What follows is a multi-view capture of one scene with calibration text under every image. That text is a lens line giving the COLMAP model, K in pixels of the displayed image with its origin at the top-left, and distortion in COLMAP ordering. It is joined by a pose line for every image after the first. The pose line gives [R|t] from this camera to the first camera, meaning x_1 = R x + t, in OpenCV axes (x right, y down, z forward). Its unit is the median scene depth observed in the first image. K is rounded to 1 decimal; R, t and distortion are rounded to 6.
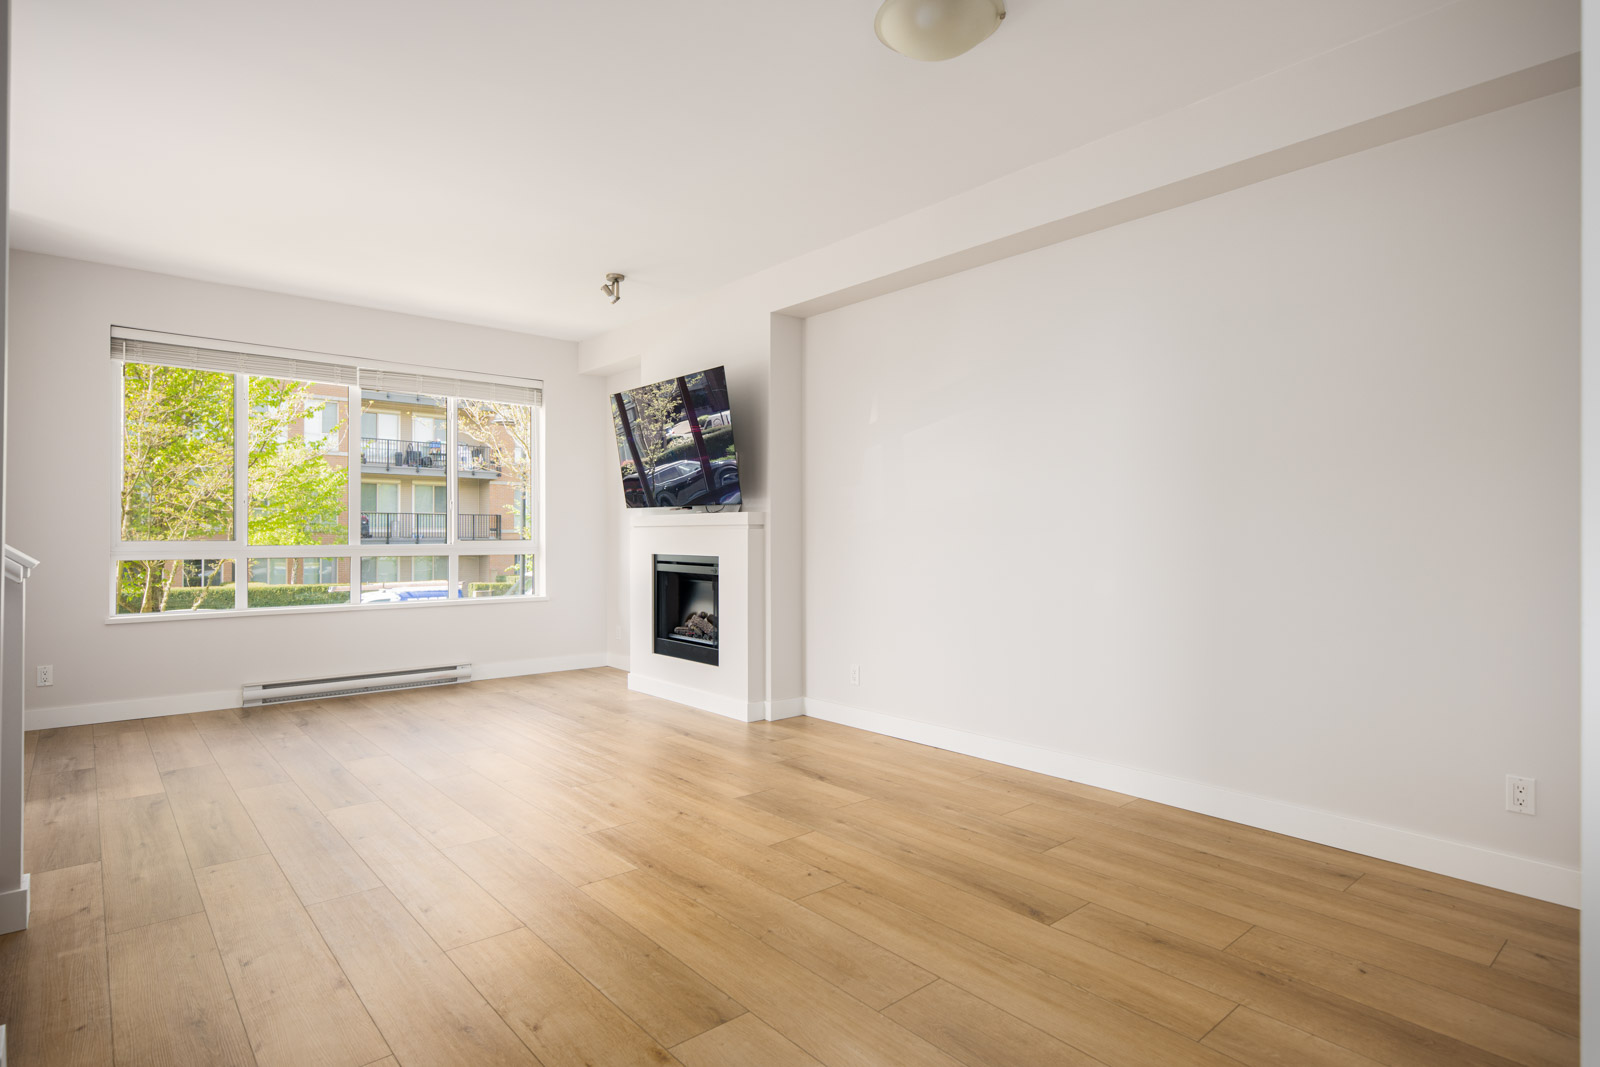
lens RADIAL K [[825.7, 0, 803.6], [0, 825.7, 534.7], [0, 0, 1]] dist [0.002777, 0.001004]
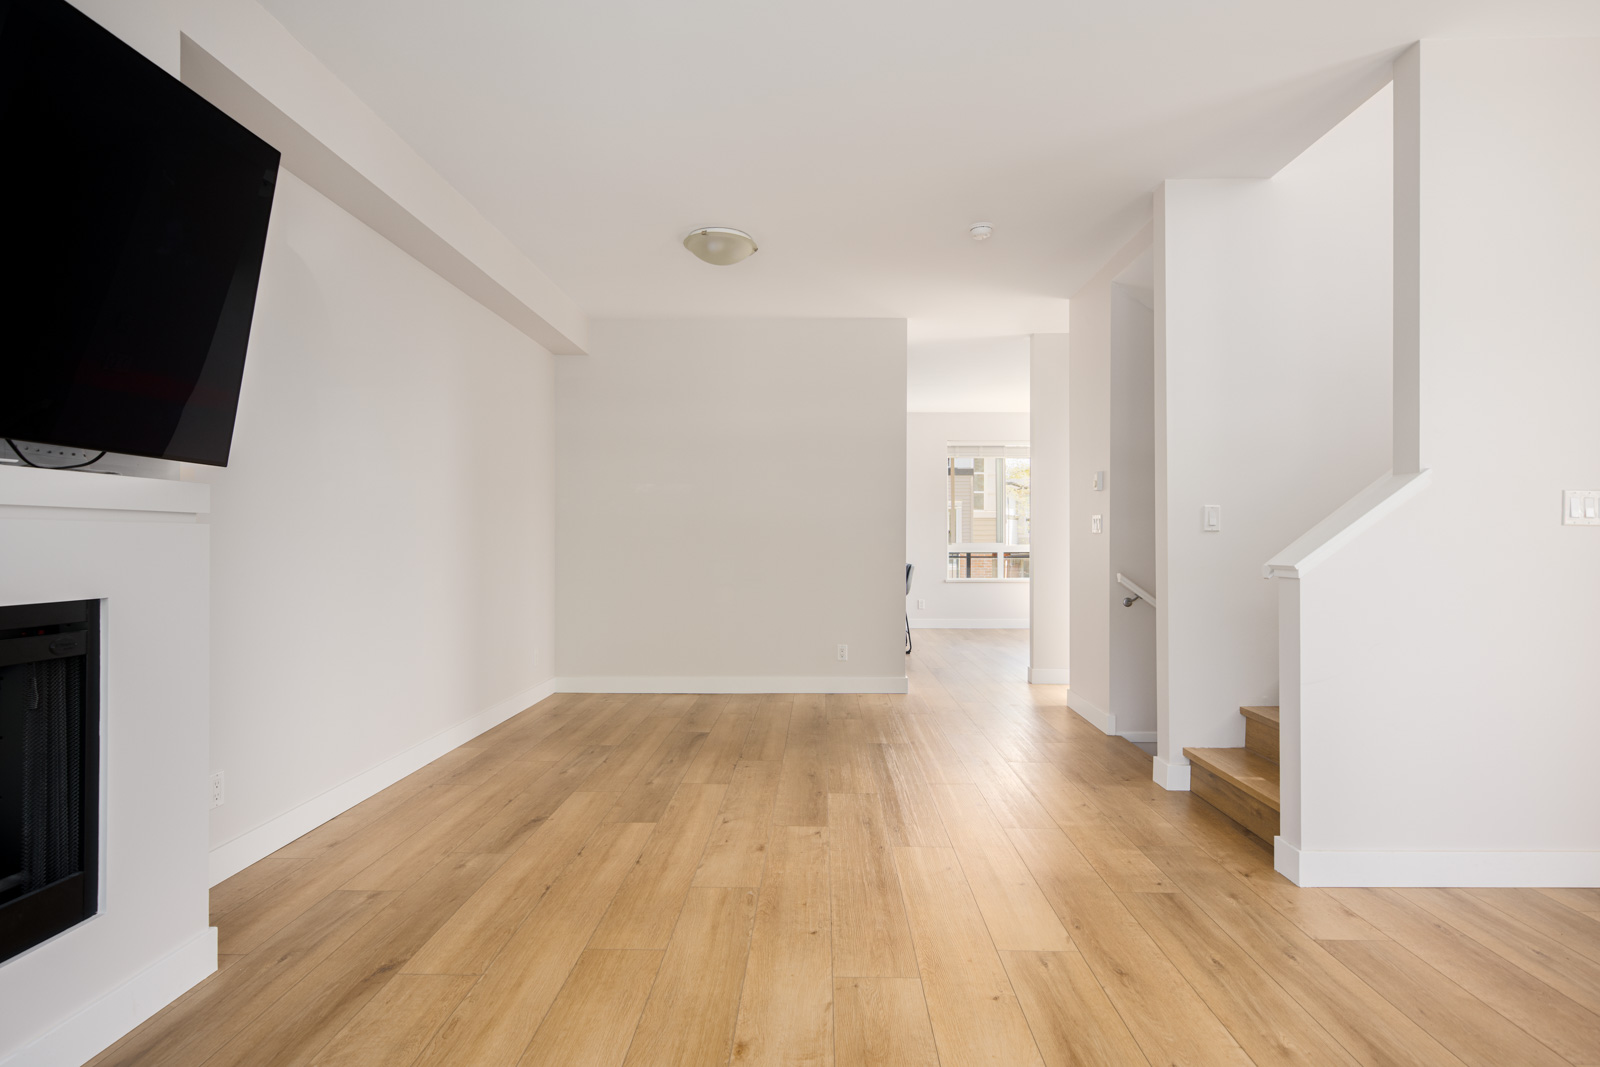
lens RADIAL K [[825.7, 0, 803.6], [0, 825.7, 534.7], [0, 0, 1]] dist [0.002777, 0.001004]
pose [[-0.740436, 0.002699, 0.672121, -0.556465], [-0.003031, 0.999968, -0.007354, 0.000982], [-0.672120, -0.007482, -0.740405, 1.055862]]
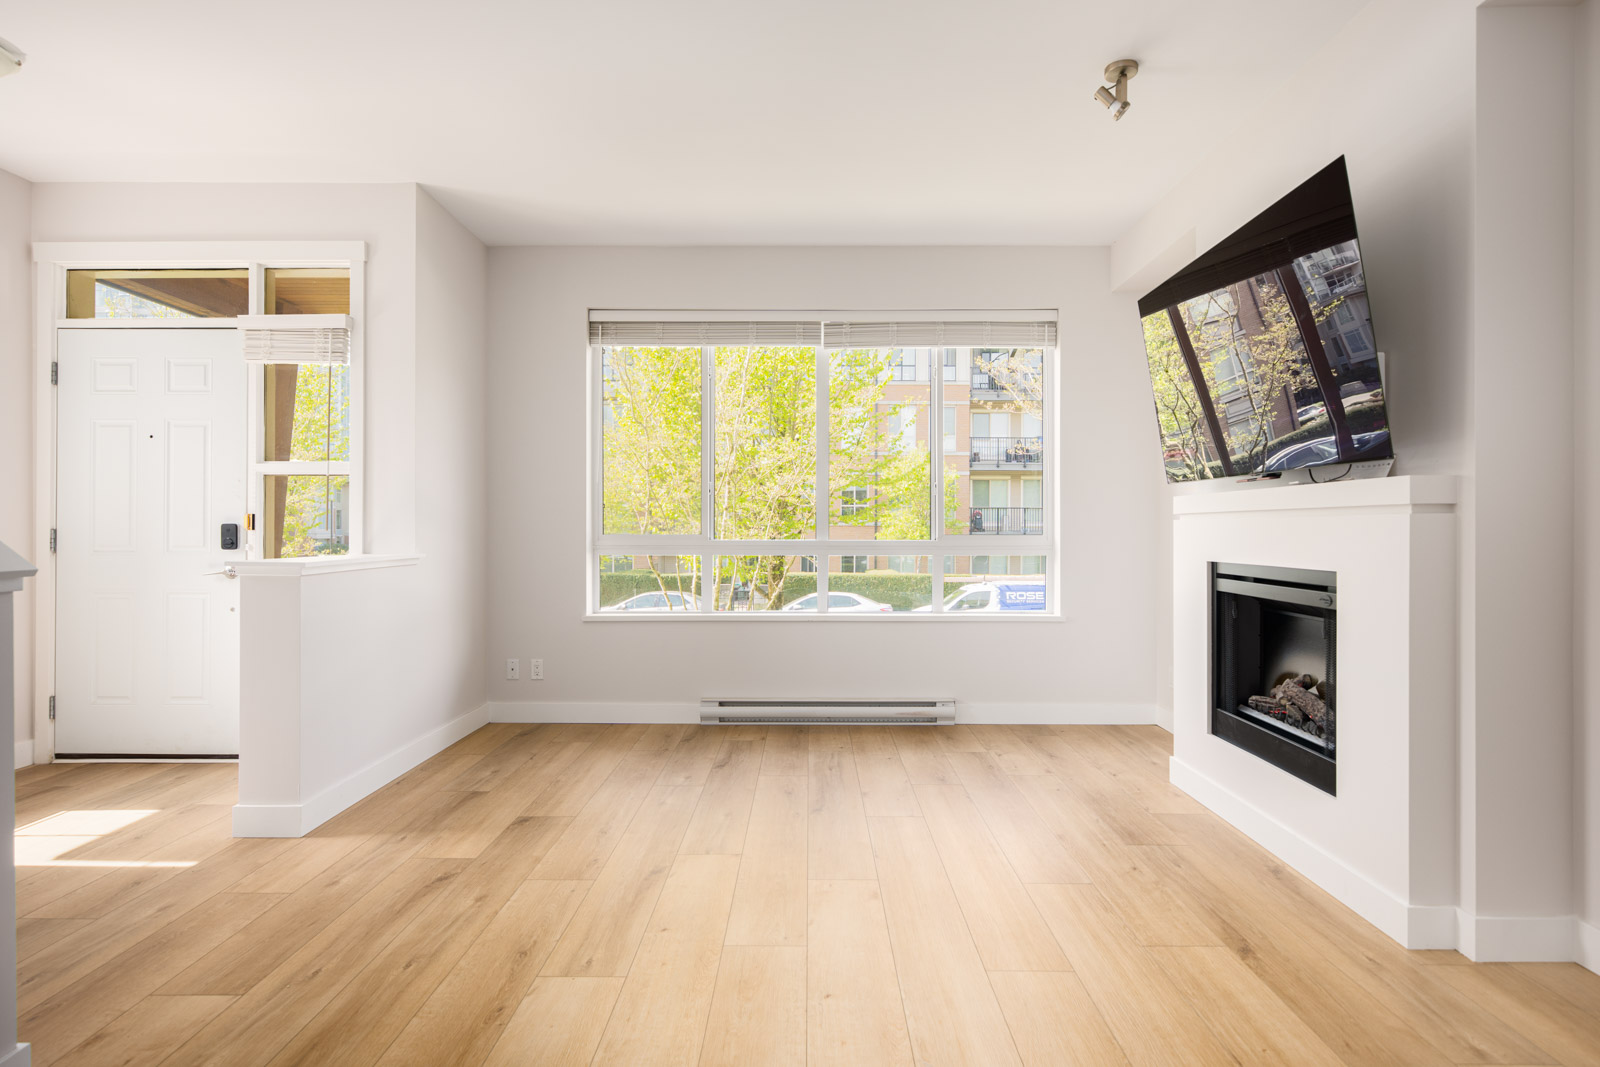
lens RADIAL K [[820.1, 0, 806.9], [0, 820.1, 533.2], [0, 0, 1]] dist [0.000047, 0.001061]
pose [[0.753015, 0.003555, -0.657994, -0.020408], [0.000117, 0.999985, 0.005538, 0.000870], [0.658003, -0.004247, 0.753003, 0.431391]]
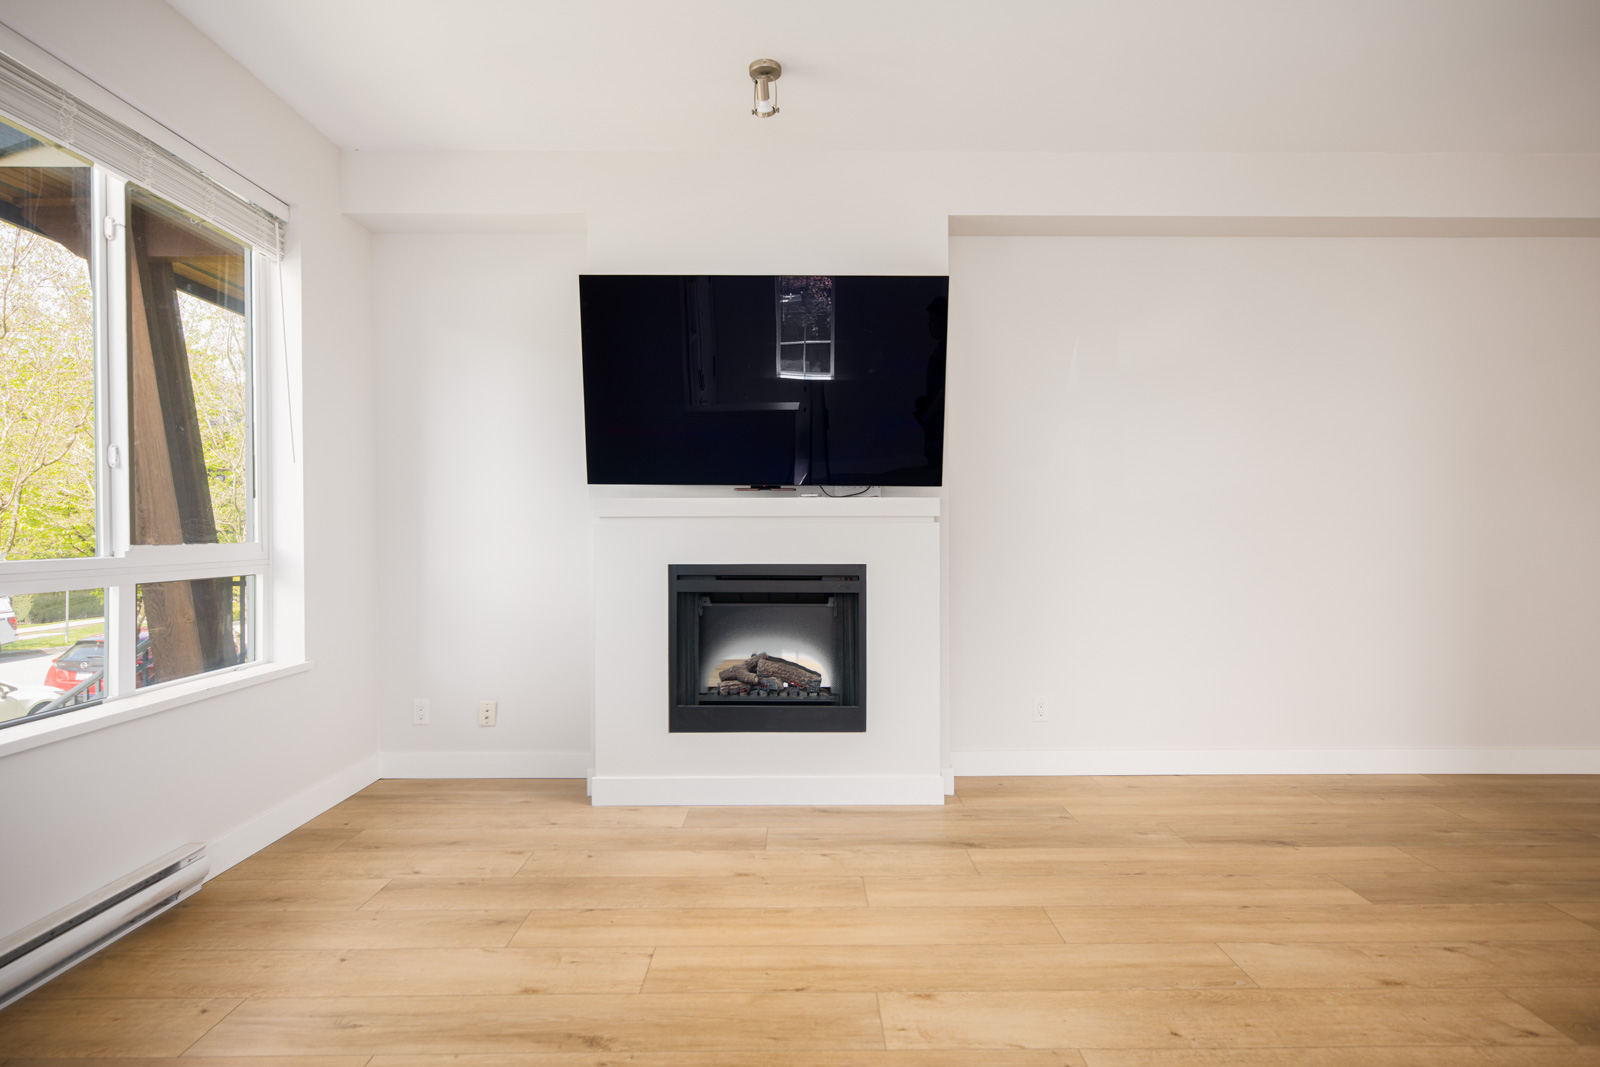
lens RADIAL K [[825.7, 0, 803.6], [0, 825.7, 534.7], [0, 0, 1]] dist [0.002777, 0.001004]
pose [[0.646915, -0.005470, 0.762542, -0.630434], [-0.000782, 0.999969, 0.007837, -0.002645], [-0.762562, -0.005667, 0.646891, 0.610727]]
